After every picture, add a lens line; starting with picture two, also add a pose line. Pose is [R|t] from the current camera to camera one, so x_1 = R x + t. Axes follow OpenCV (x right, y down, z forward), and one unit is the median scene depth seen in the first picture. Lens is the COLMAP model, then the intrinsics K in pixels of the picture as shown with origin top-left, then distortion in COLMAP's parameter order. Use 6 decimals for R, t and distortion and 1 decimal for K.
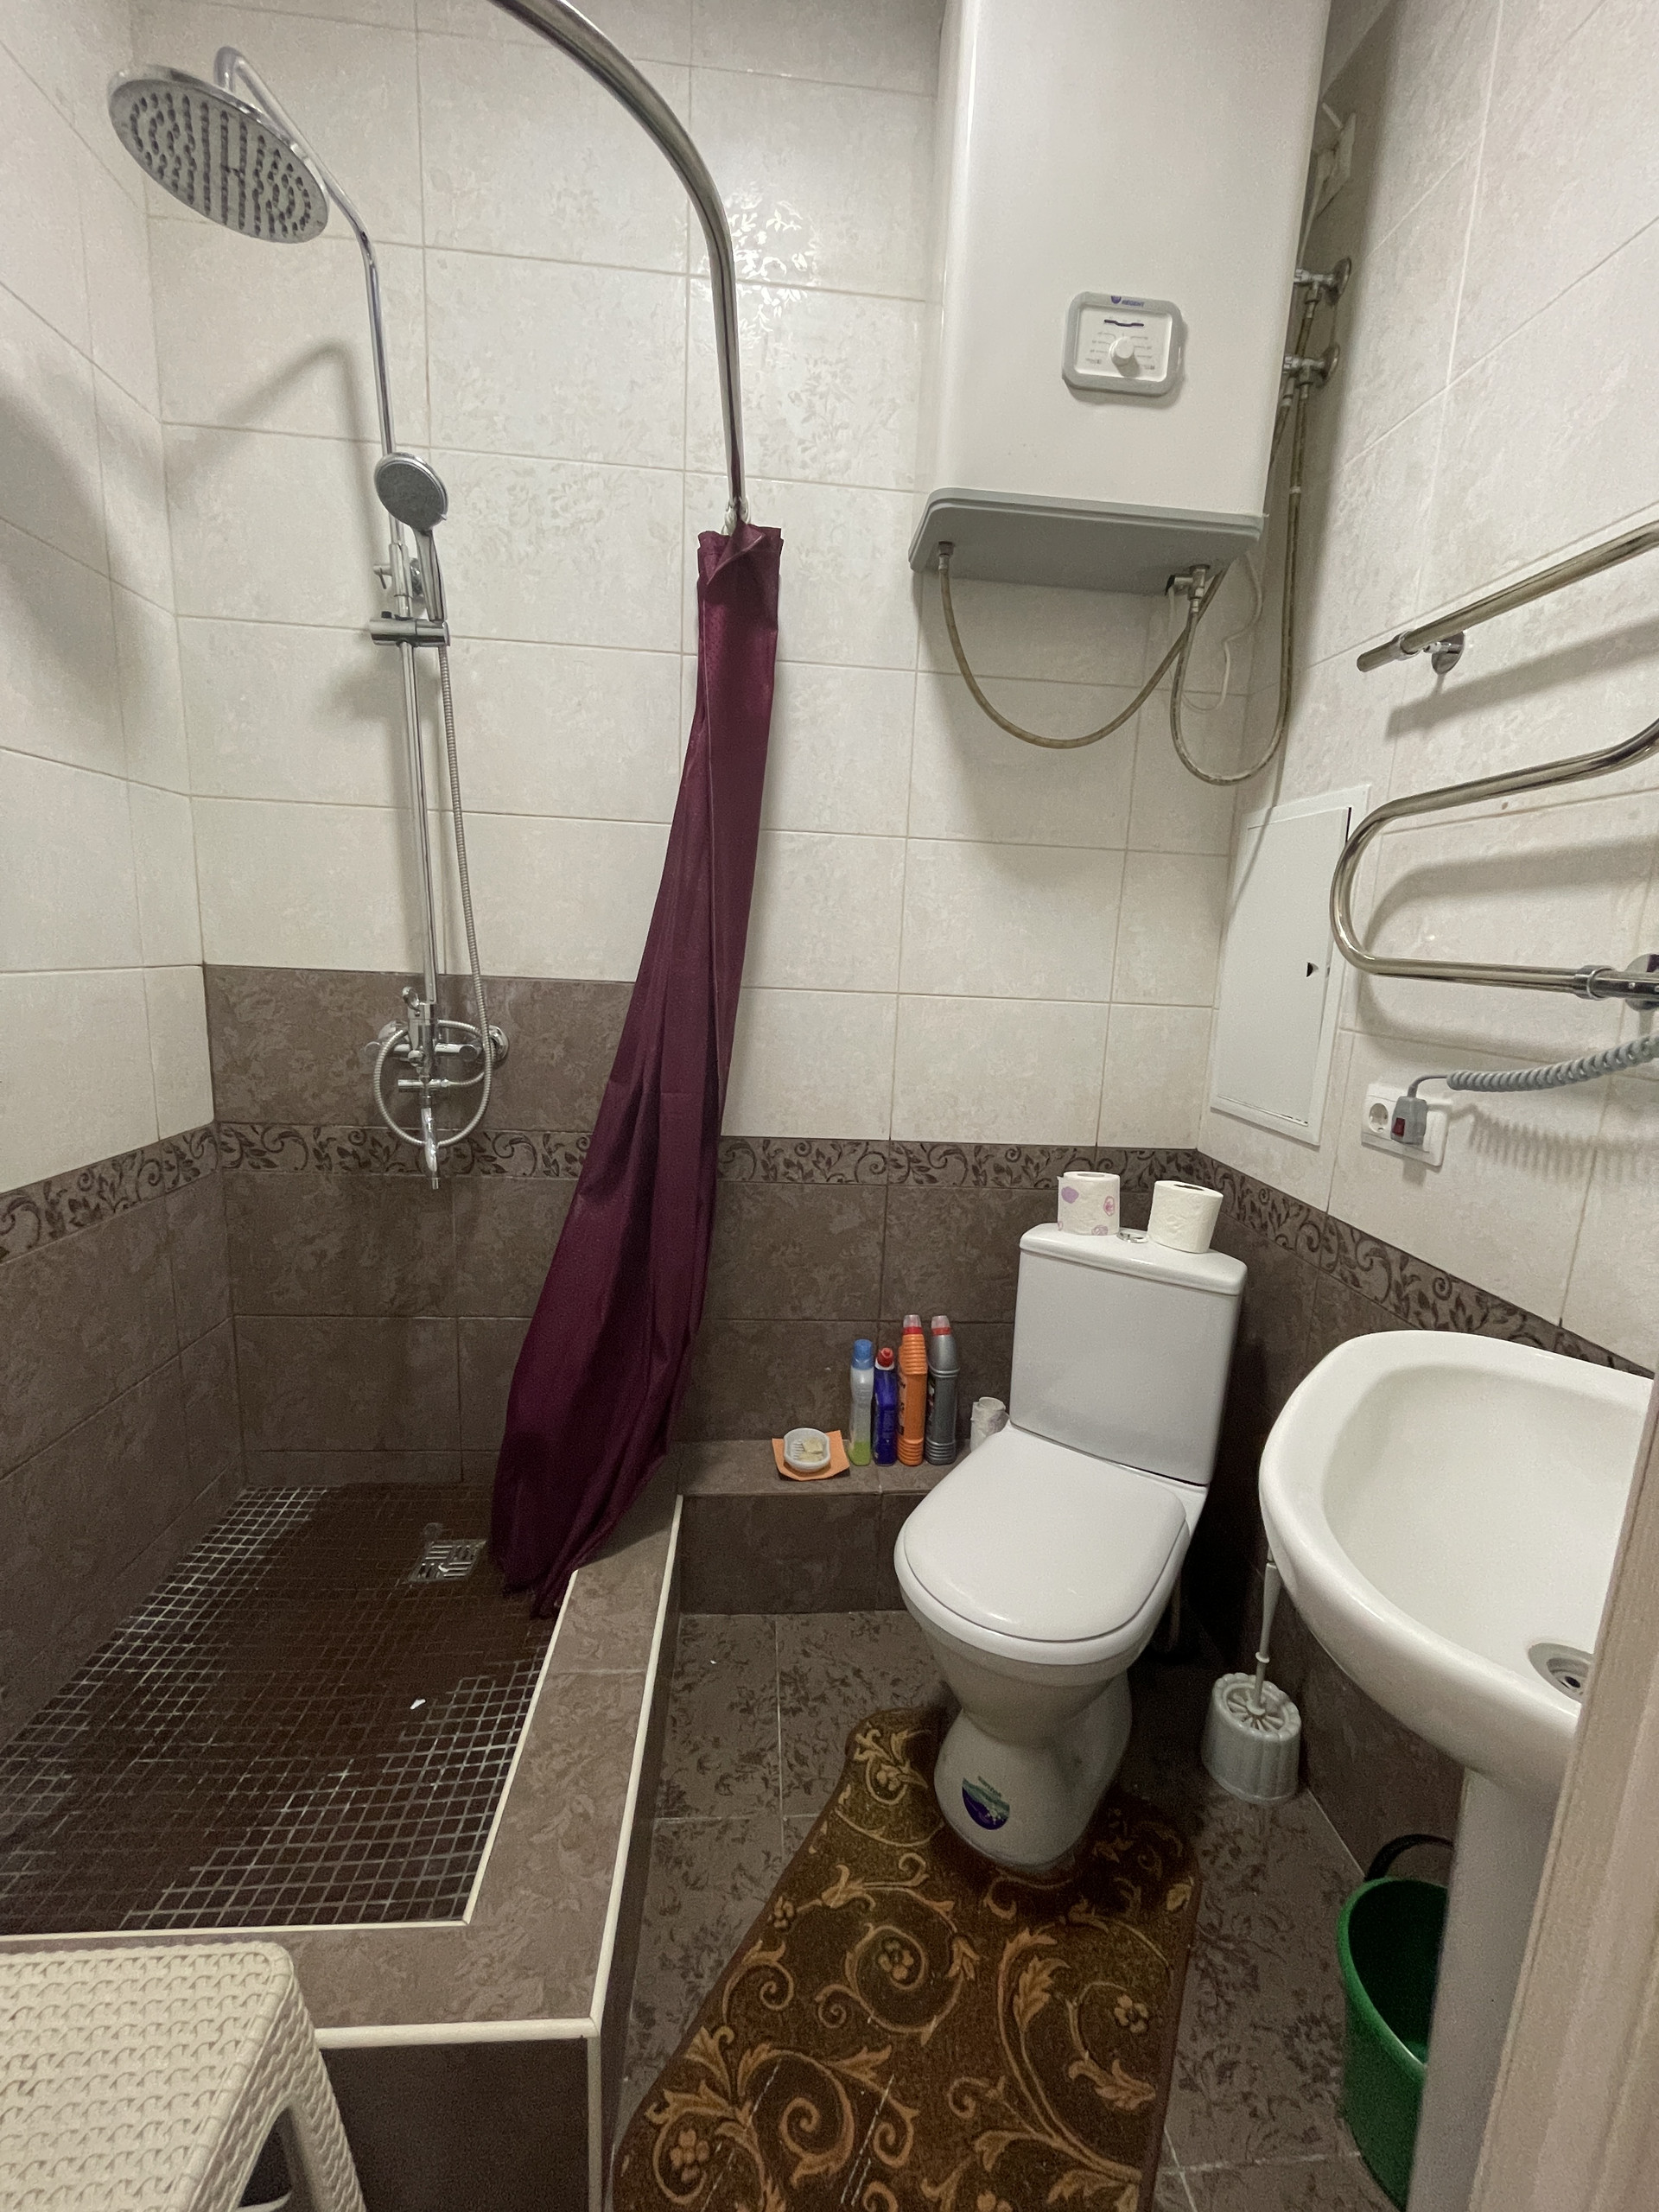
lens RADIAL K [[897.1, 0, 833.4], [0, 897.1, 1106.8], [0, 0, 1]] dist [-0.001216, -0.000735]
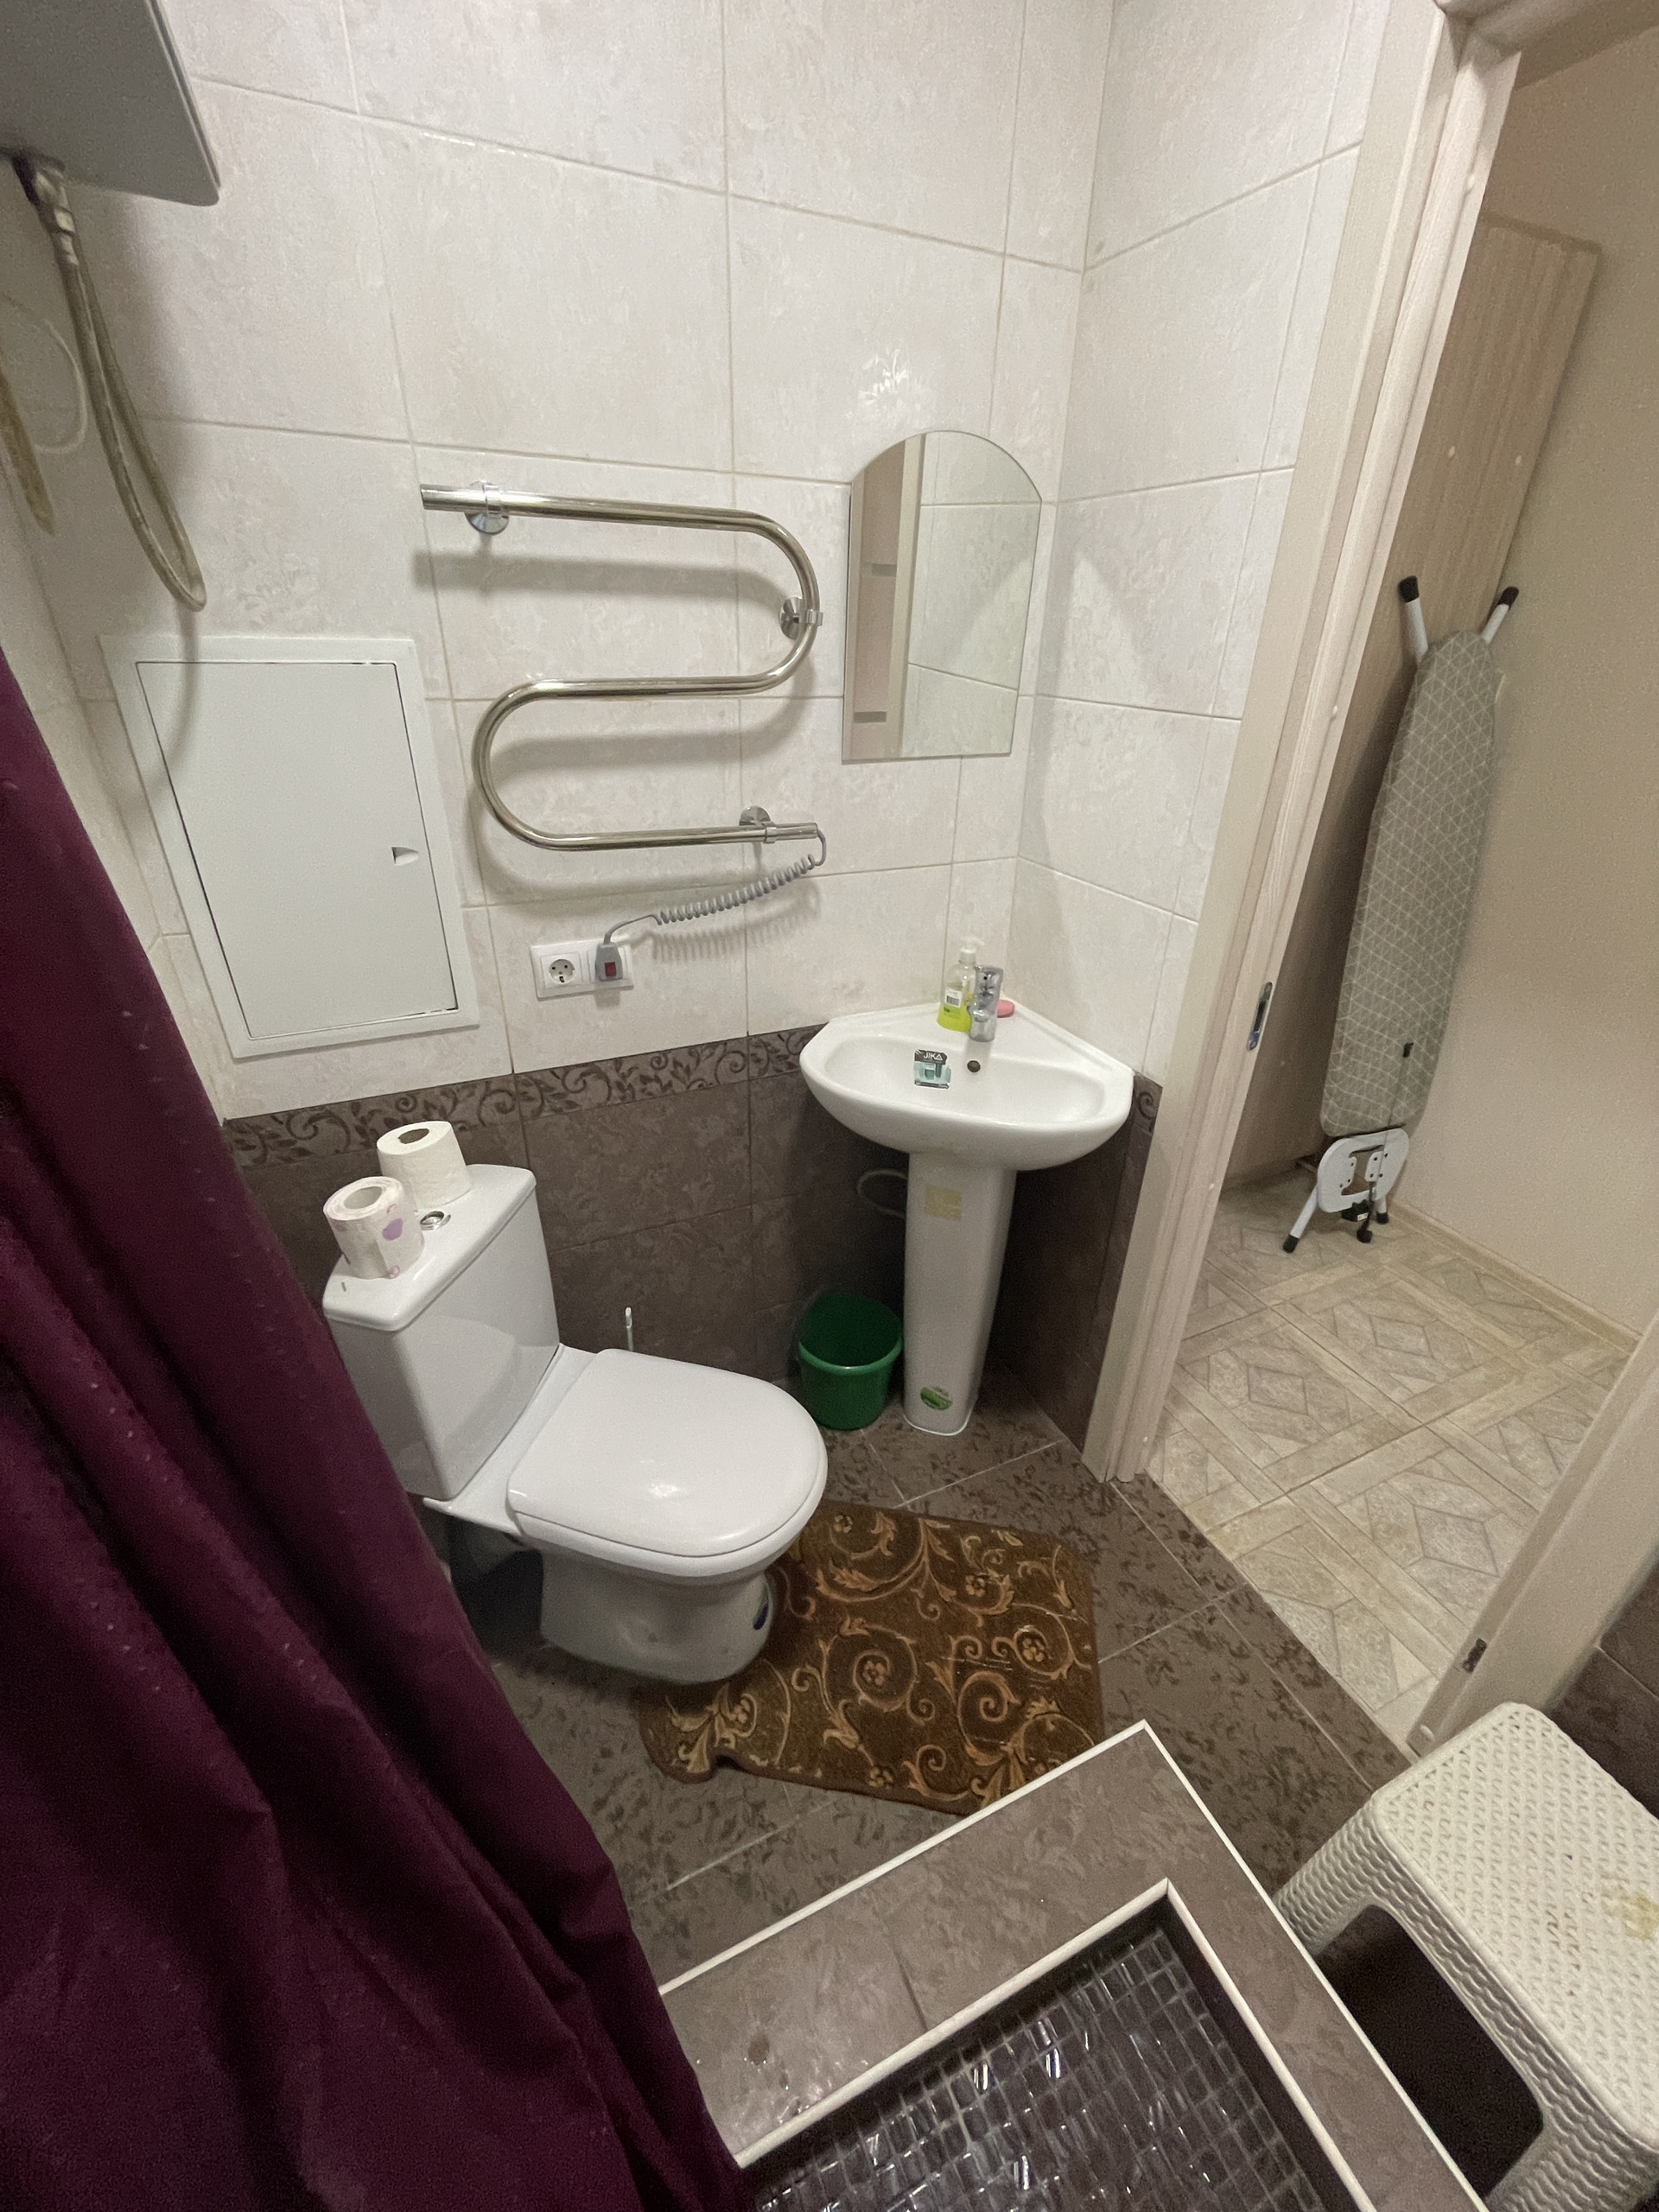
lens RADIAL K [[897.1, 0, 833.4], [0, 897.1, 1106.8], [0, 0, 1]] dist [-0.001216, -0.000735]
pose [[-0.343804, -0.487724, 0.802449, -0.542624], [0.134943, 0.820010, 0.556214, -0.463476], [-0.929295, 0.299513, -0.216107, 1.046030]]
